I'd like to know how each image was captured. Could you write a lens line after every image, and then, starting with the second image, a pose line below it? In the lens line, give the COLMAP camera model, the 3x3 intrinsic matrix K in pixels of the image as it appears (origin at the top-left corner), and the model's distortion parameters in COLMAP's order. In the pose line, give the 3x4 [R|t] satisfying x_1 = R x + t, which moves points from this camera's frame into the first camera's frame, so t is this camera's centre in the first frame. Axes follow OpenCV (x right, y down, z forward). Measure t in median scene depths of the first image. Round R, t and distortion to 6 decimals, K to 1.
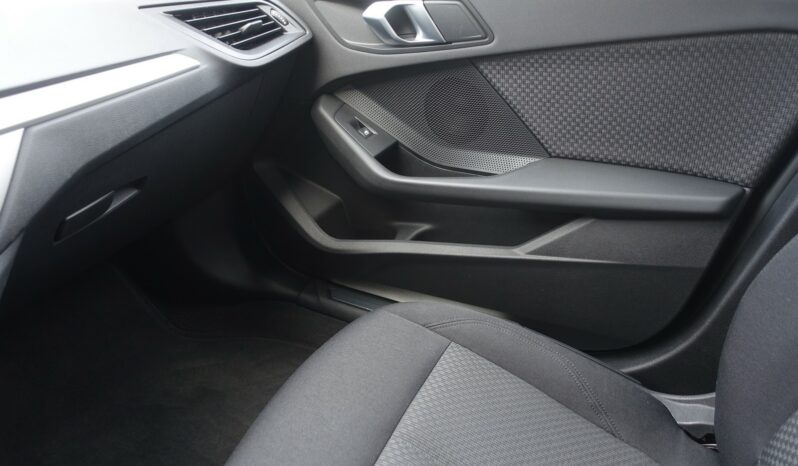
lens RADIAL K [[542.6, 0, 393.6], [0, 542.6, 232.9], [0, 0, 1]] dist [-0.003913, 0.004936]
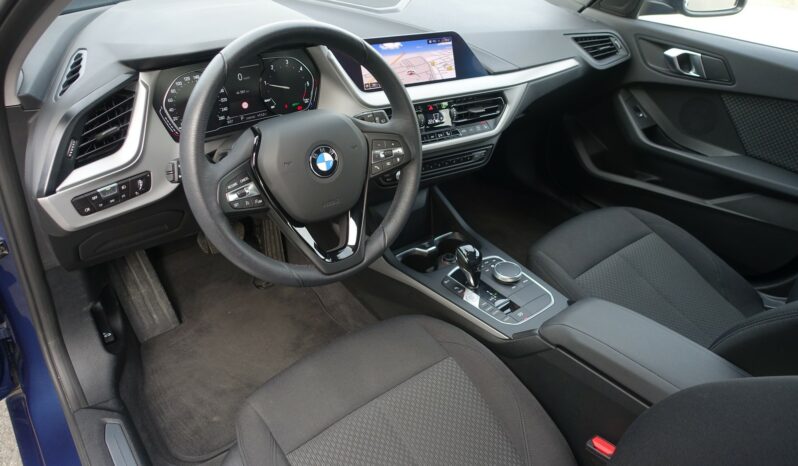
lens RADIAL K [[542.6, 0, 398.2], [0, 542.6, 237.1], [0, 0, 1]] dist [-0.003913, 0.004936]
pose [[0.900695, 0.319435, -0.294466, -0.130108], [-0.294502, 0.947211, 0.126725, 0.228922], [0.319402, -0.027420, 0.947223, -1.072276]]
